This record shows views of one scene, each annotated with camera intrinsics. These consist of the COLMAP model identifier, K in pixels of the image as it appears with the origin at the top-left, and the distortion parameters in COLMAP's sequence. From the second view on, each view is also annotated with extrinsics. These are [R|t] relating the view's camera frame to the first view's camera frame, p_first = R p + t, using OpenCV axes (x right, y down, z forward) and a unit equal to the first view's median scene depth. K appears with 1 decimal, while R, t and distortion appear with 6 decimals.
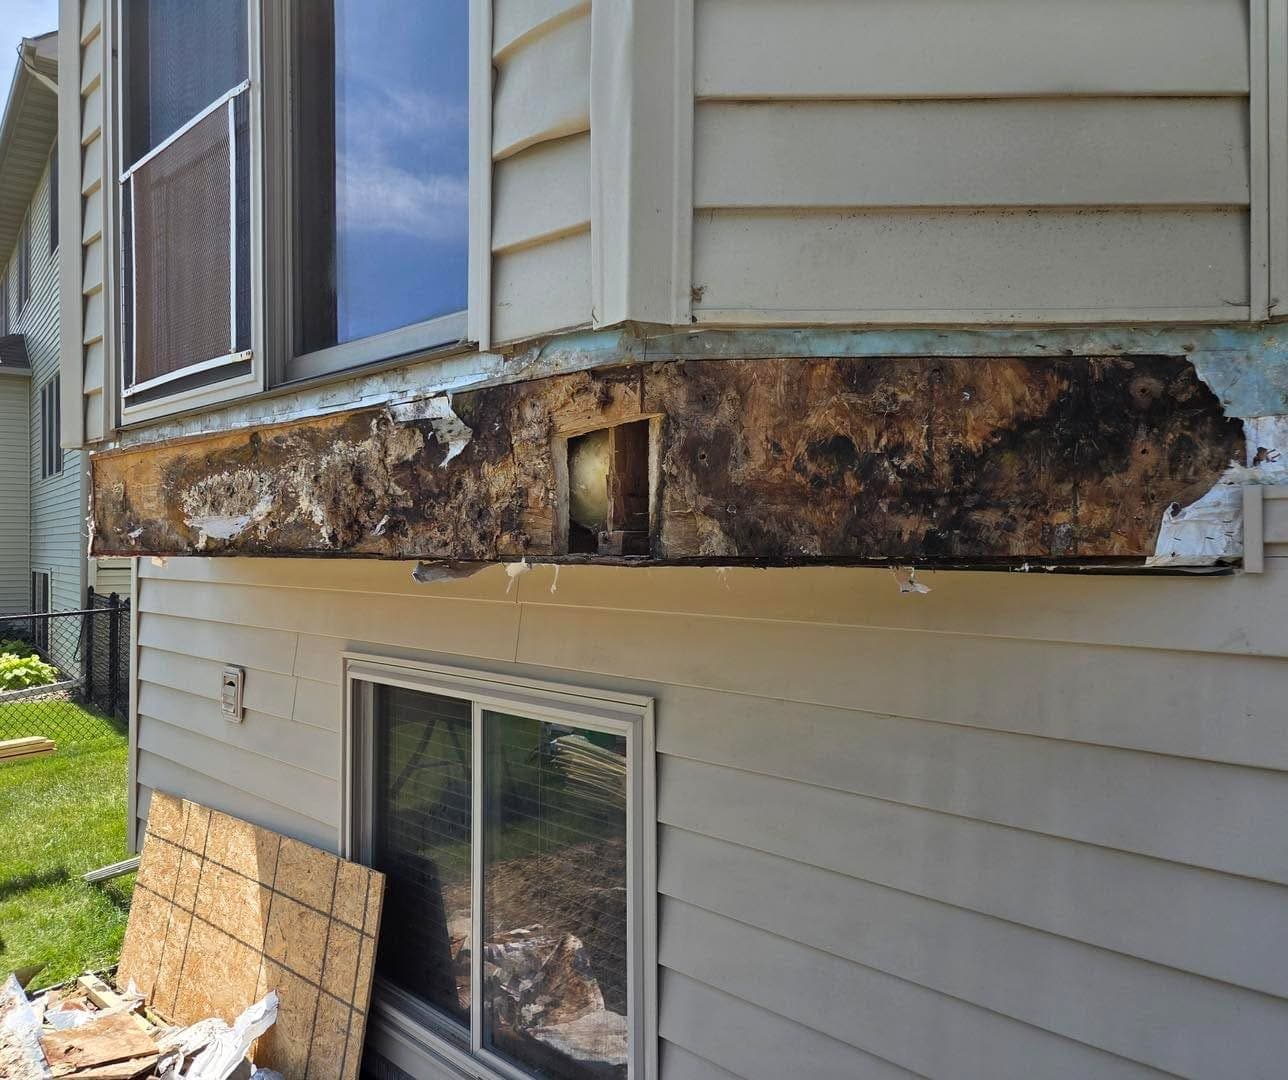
lens RADIAL K [[966.0, 0, 644.1], [0, 966.0, 537.8], [0, 0, 1]] dist [0.006583, -0.001331]
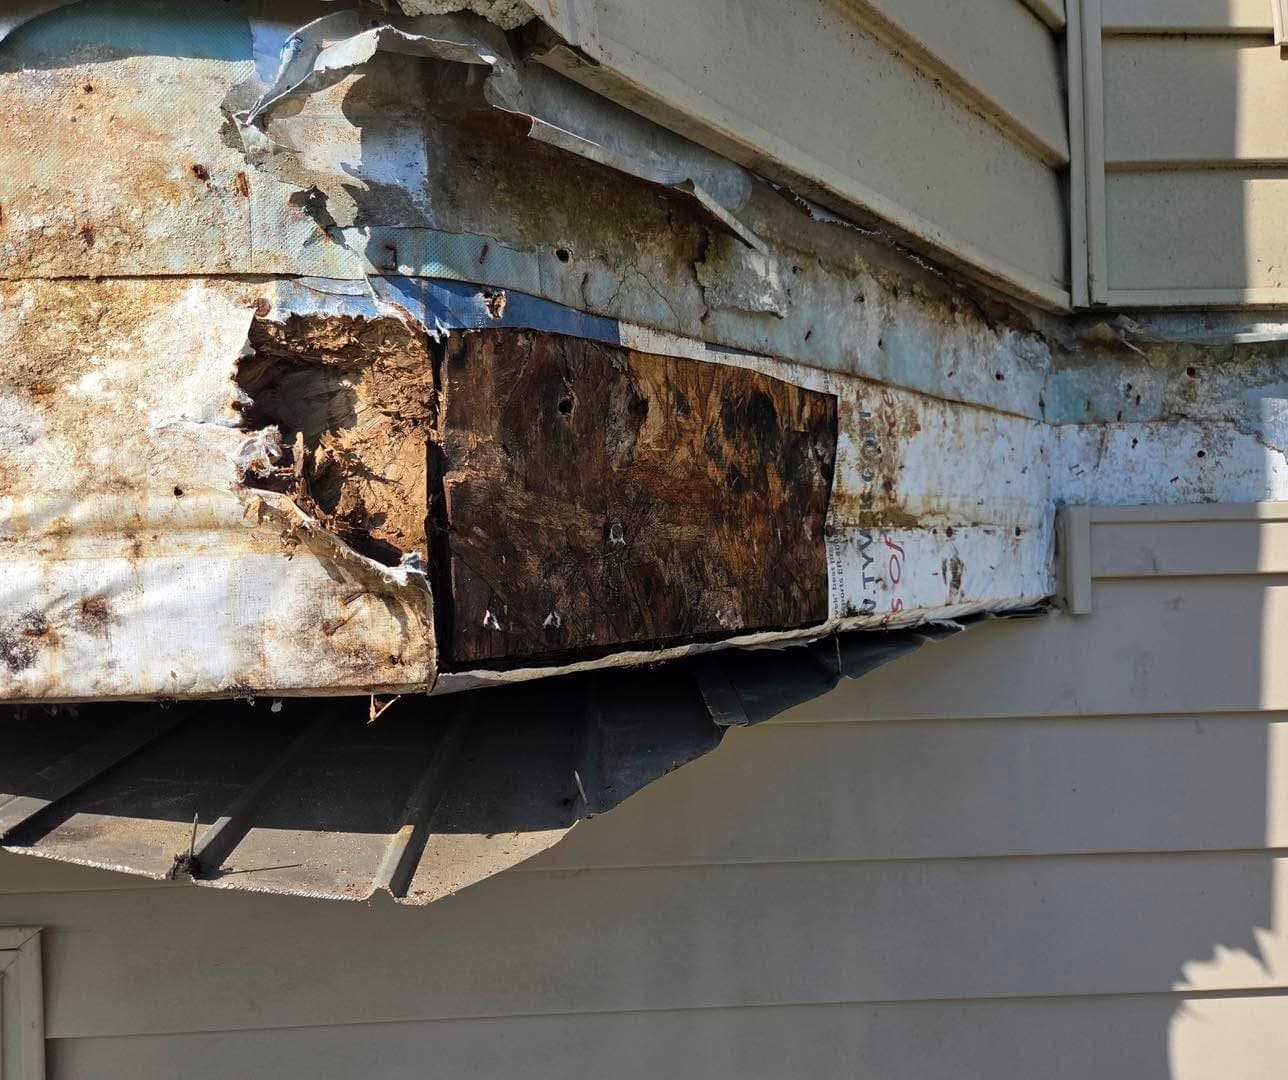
lens RADIAL K [[966.0, 0, 644.3], [0, 966.0, 543.7], [0, 0, 1]] dist [0.006583, -0.001331]
pose [[0.656825, -0.007234, 0.754008, -0.227448], [0.013419, 0.999908, -0.002096, -0.024502], [-0.753923, 0.011495, 0.656862, 0.708180]]
